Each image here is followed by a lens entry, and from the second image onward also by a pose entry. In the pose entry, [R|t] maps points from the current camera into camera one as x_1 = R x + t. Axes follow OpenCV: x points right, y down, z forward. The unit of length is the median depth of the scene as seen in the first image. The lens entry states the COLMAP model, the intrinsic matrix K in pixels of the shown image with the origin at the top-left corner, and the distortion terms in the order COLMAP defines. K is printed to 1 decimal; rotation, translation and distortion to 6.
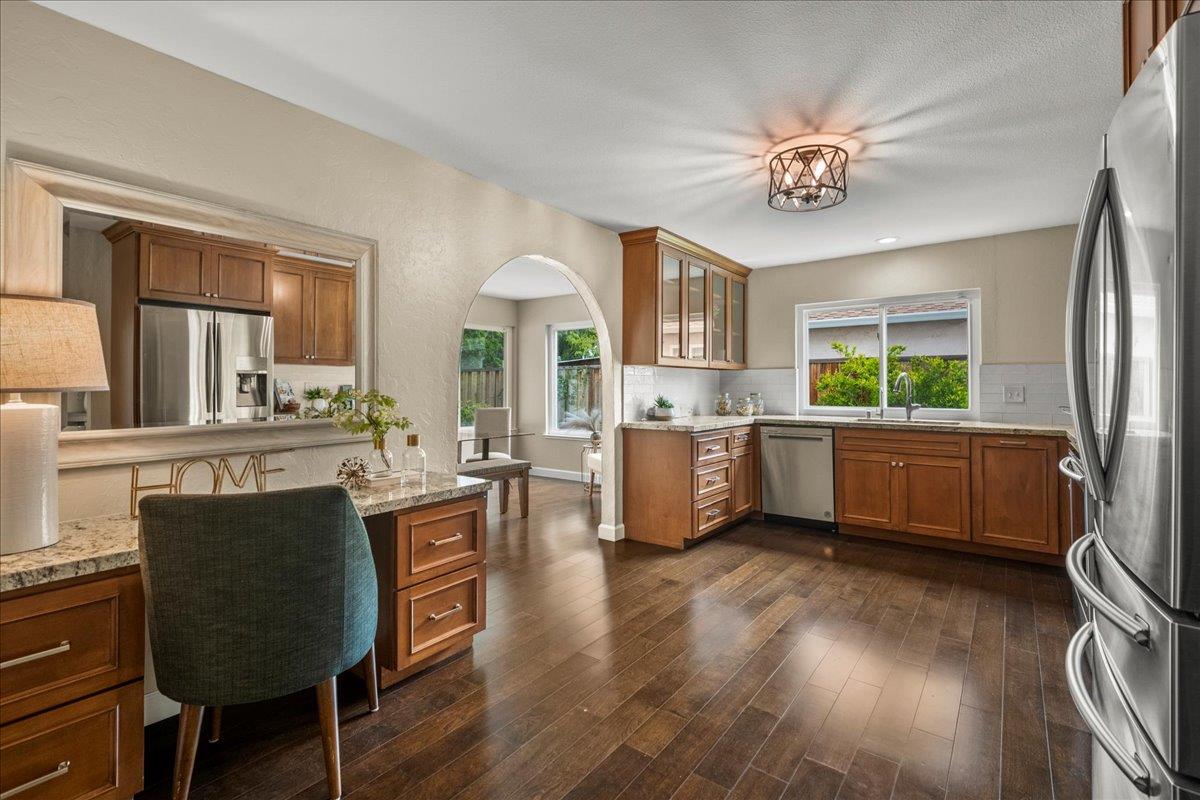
lens RADIAL K [[534.4, 0, 602.2], [0, 534.4, 393.8], [0, 0, 1]] dist [0.027370, -0.023692]
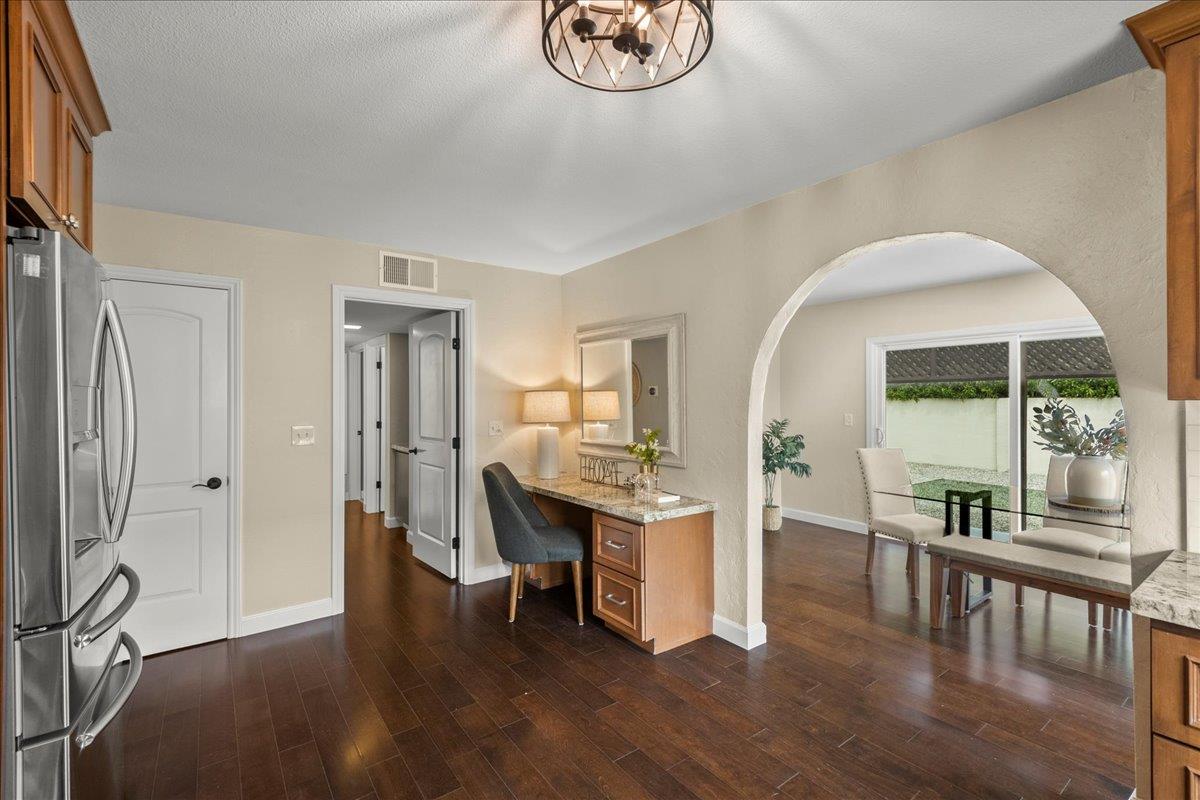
lens RADIAL K [[534.4, 0, 602.2], [0, 534.4, 393.8], [0, 0, 1]] dist [0.027370, -0.023692]
pose [[-0.282104, -0.001578, -0.959383, 1.122580], [-0.011350, 0.999934, 0.001692, -0.117589], [0.959317, 0.011366, -0.282103, 1.510560]]
